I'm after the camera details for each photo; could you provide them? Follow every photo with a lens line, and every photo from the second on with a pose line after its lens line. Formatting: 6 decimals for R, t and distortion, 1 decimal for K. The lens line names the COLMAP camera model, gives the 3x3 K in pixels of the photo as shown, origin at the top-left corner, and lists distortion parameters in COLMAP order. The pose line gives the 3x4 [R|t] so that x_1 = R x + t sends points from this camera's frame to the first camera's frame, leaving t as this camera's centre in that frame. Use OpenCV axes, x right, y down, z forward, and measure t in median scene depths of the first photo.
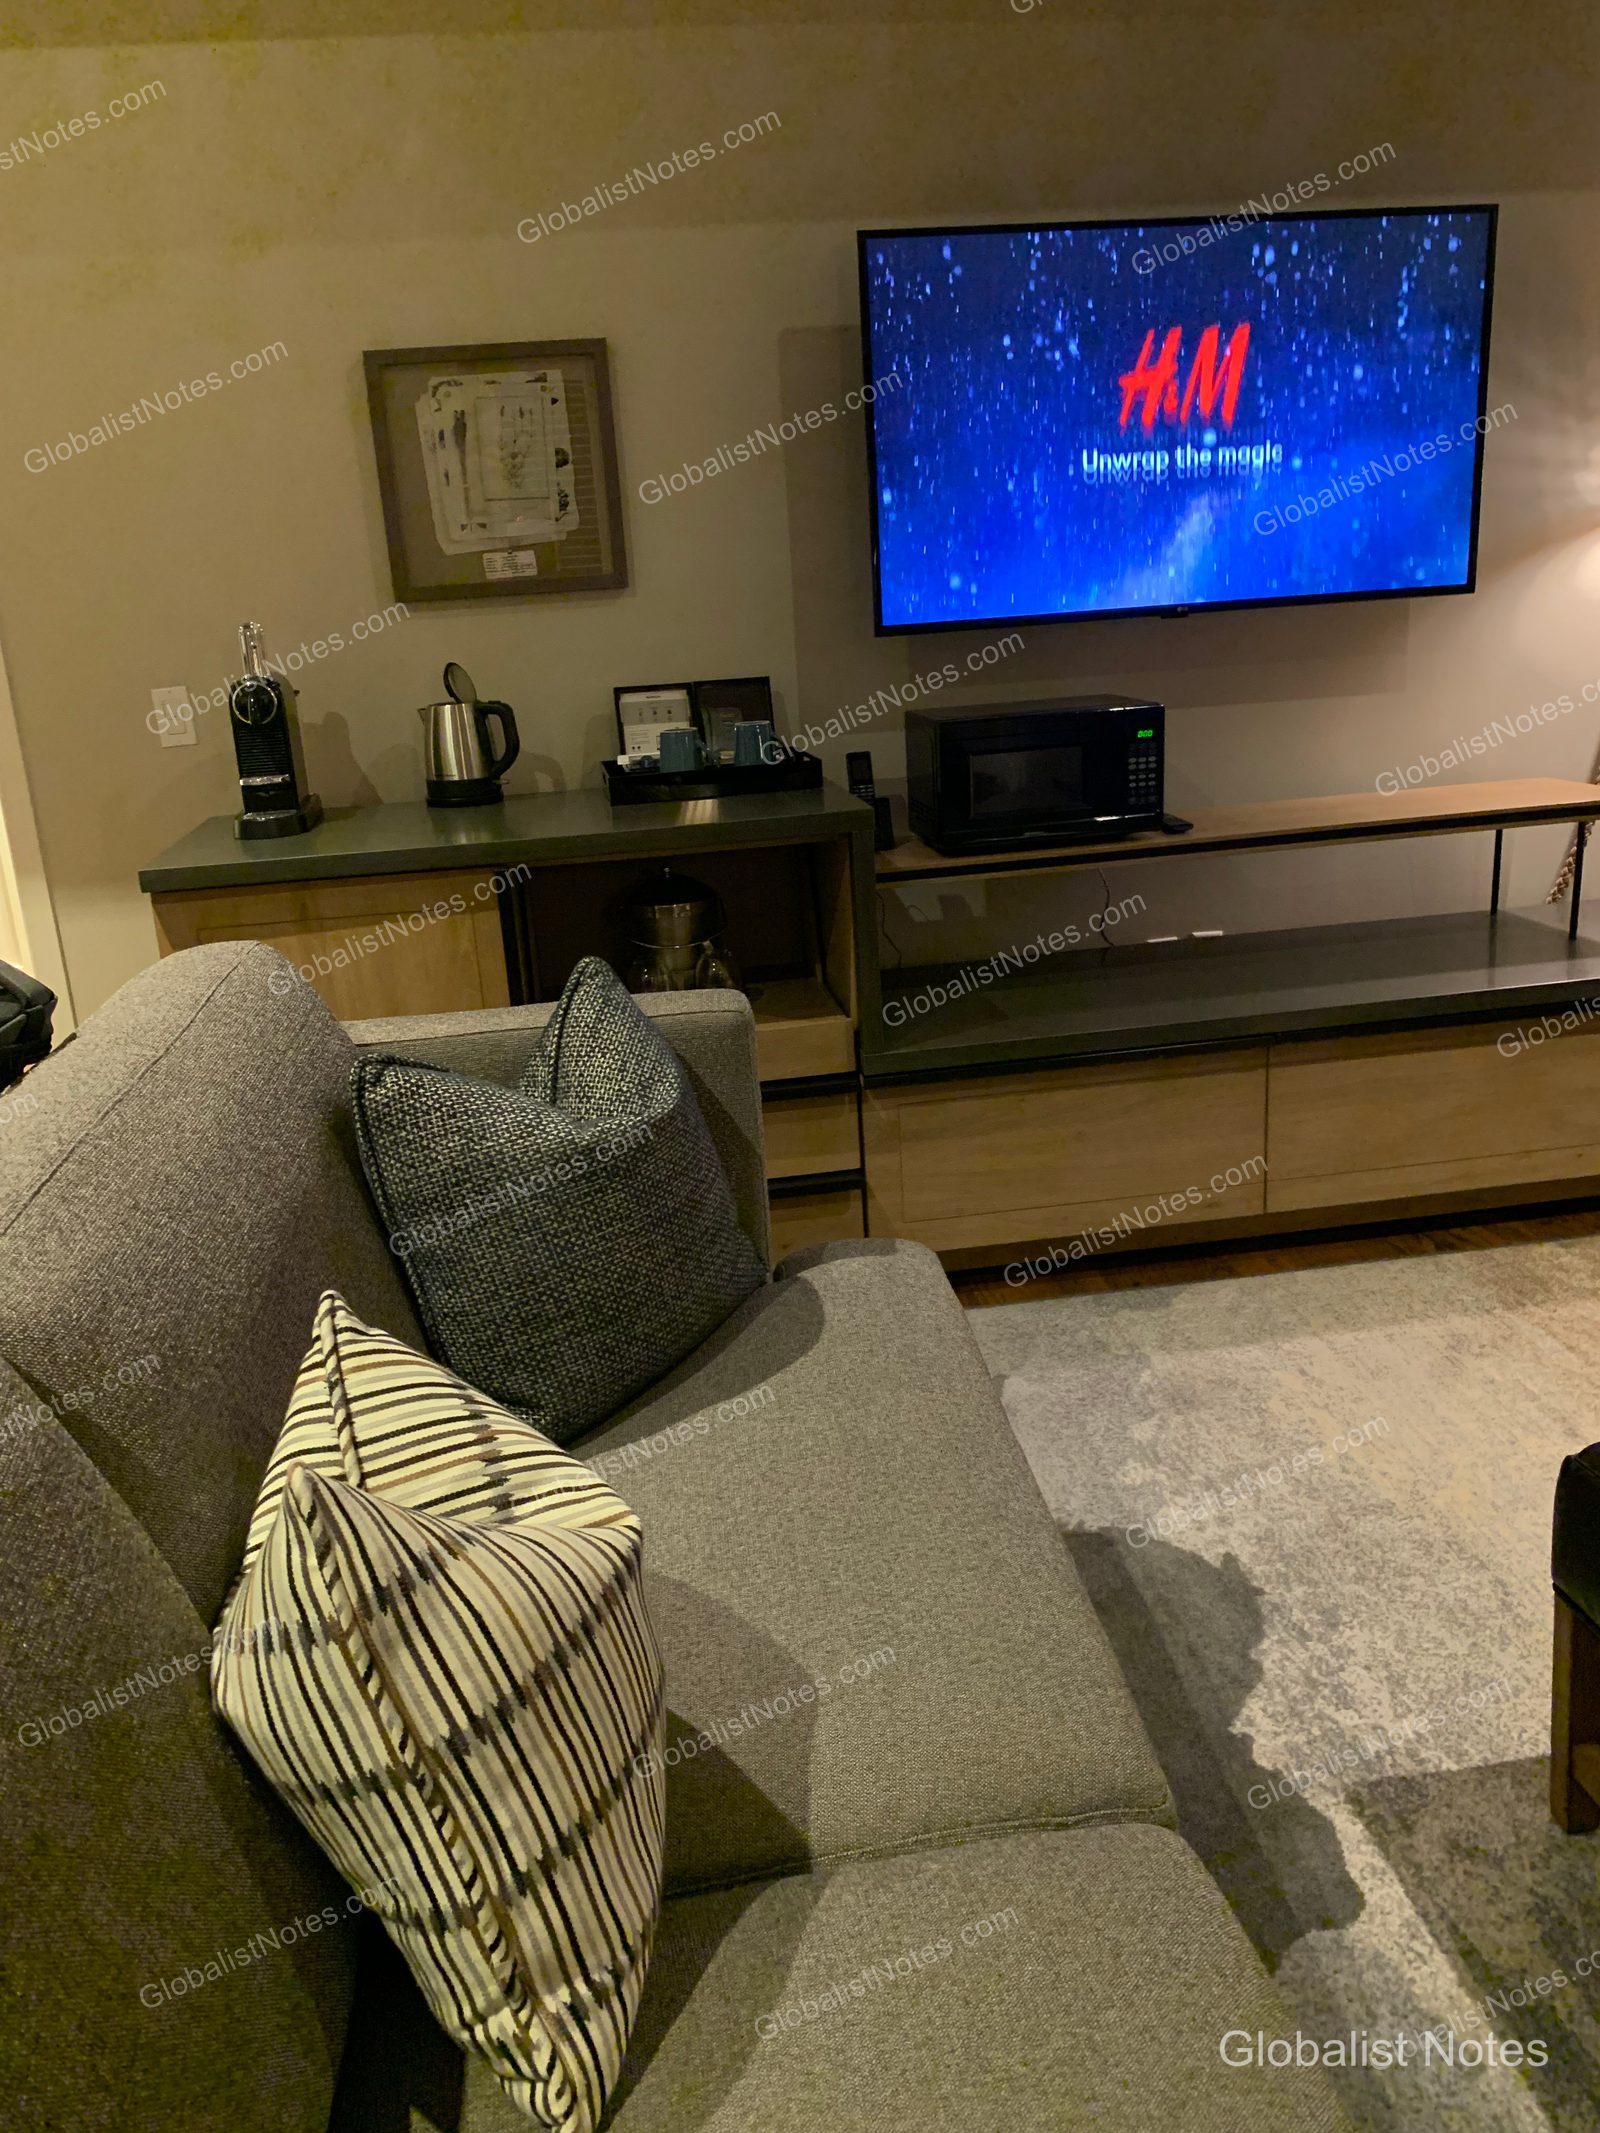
lens RADIAL K [[1601.3, 0, 818.7], [0, 1601.3, 1046.3], [0, 0, 1]] dist [-0.004567, -0.017279]
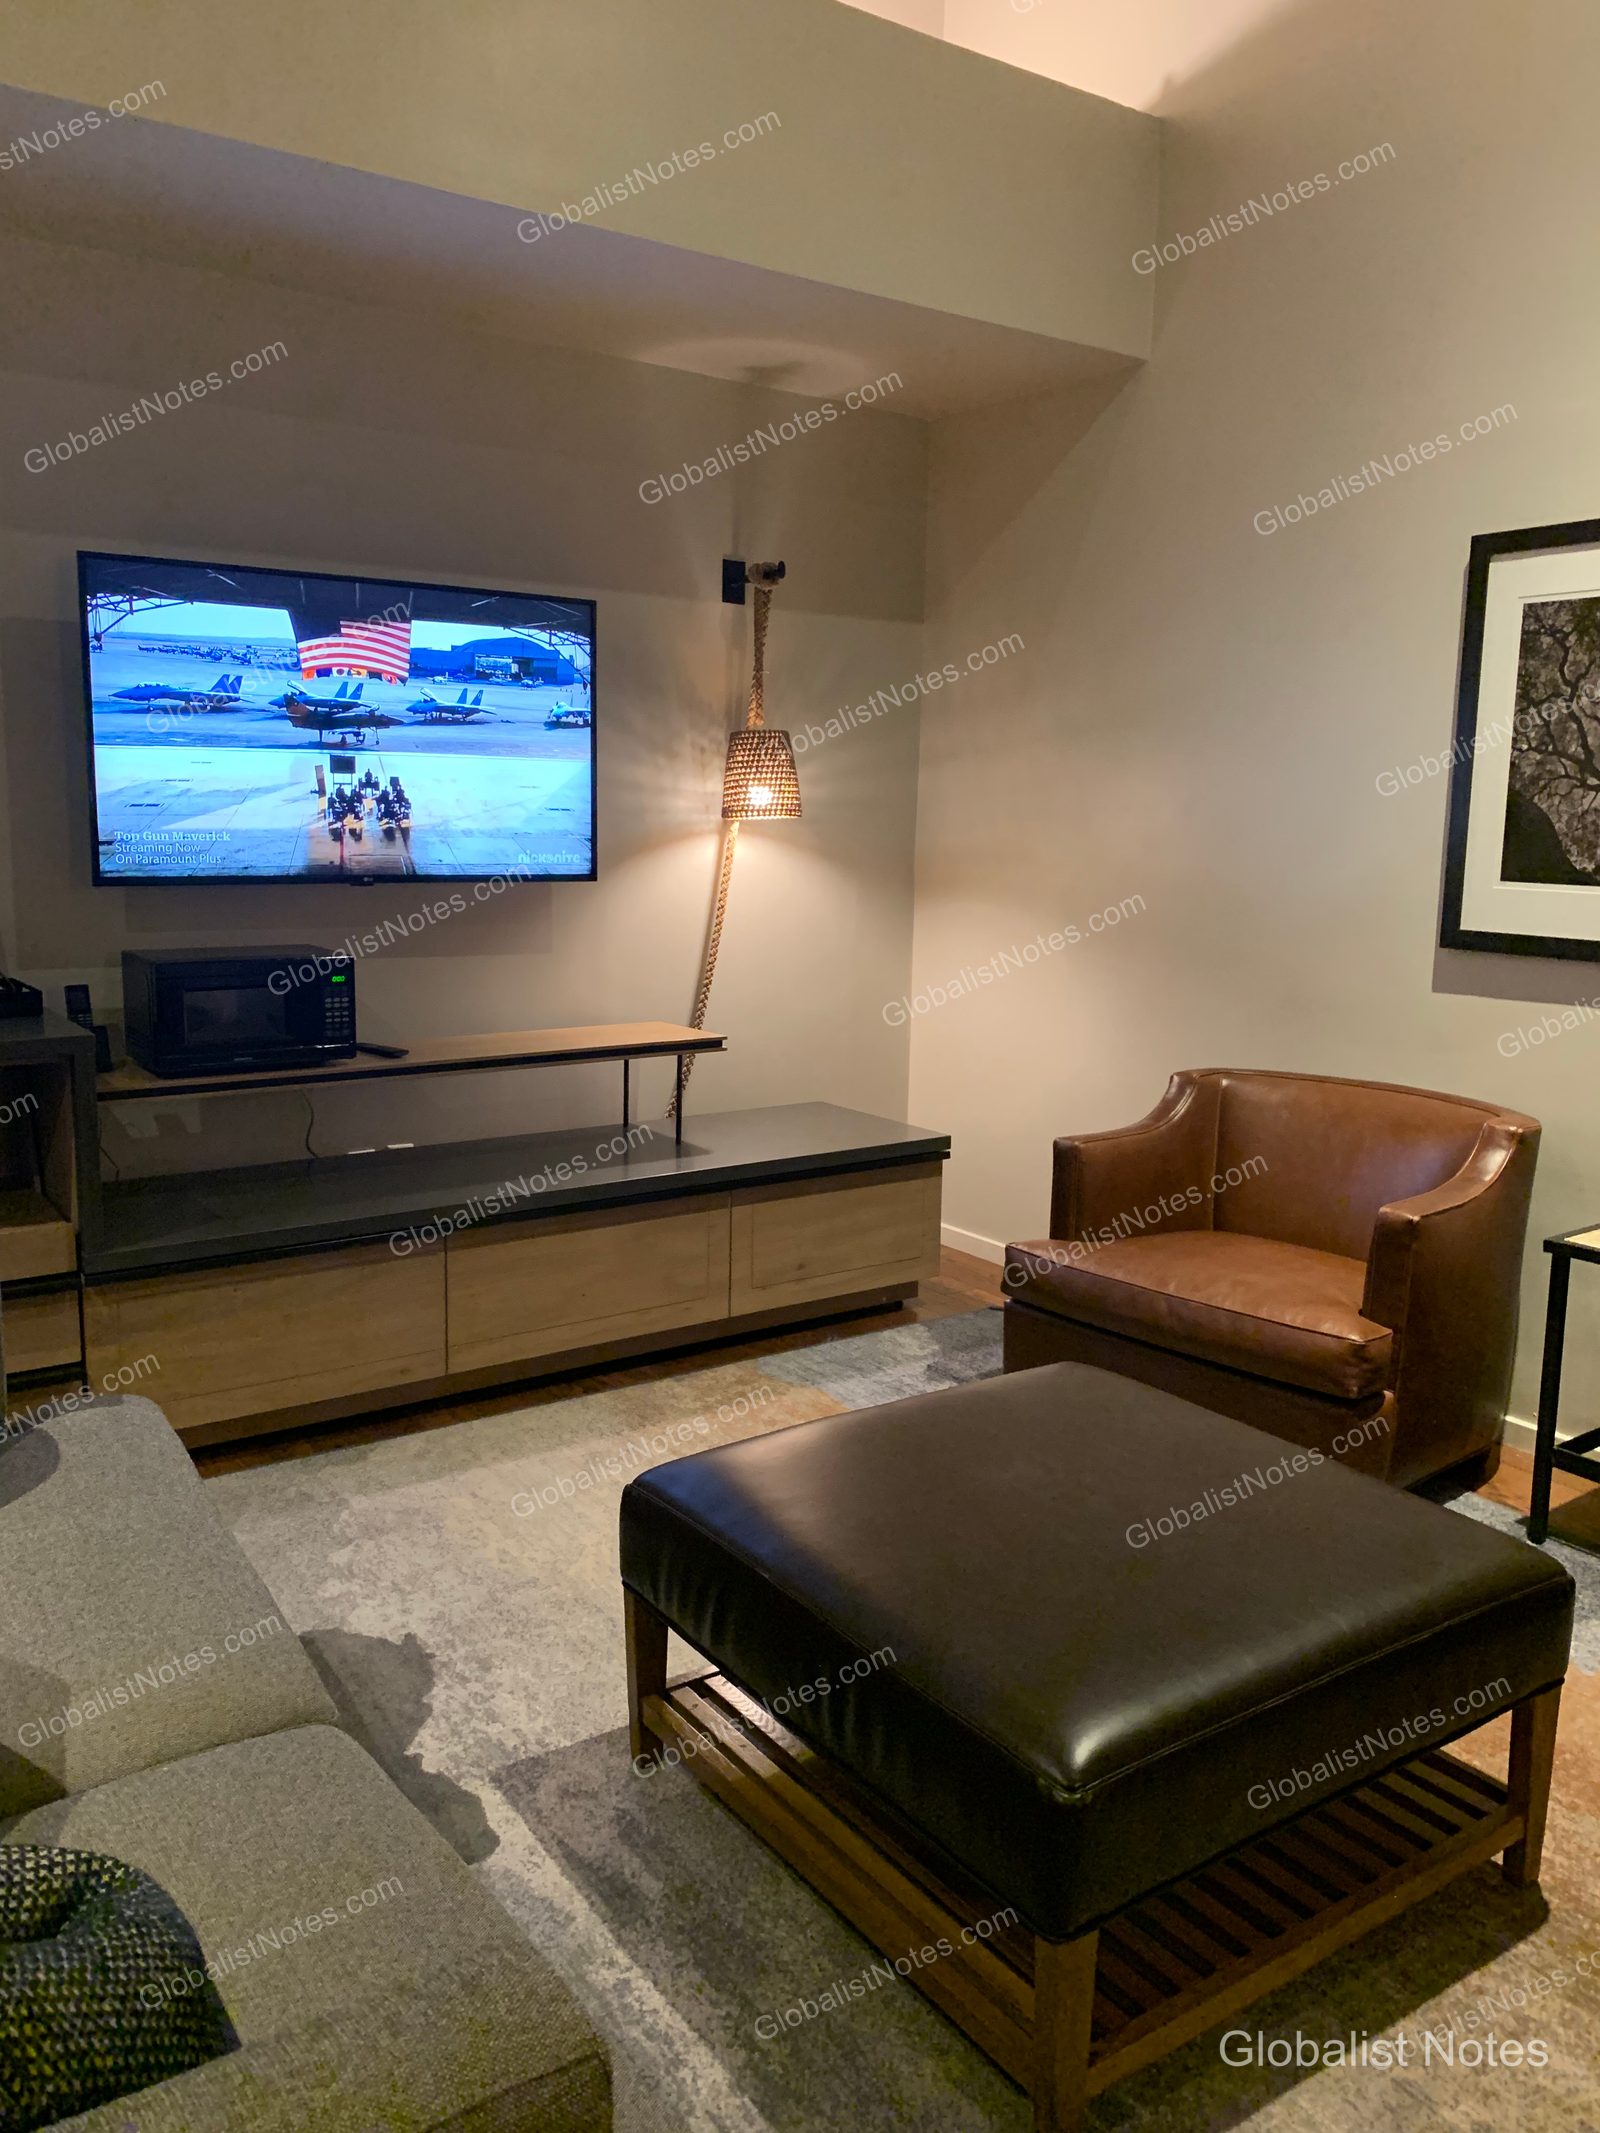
lens RADIAL K [[1601.3, 0, 784.9], [0, 1601.3, 1047.2], [0, 0, 1]] dist [-0.004567, -0.017279]
pose [[0.899086, 0.014327, 0.437537, -0.027030], [0.048322, 0.990109, -0.131716, 0.038331], [-0.435097, 0.139566, 0.889501, -0.259482]]
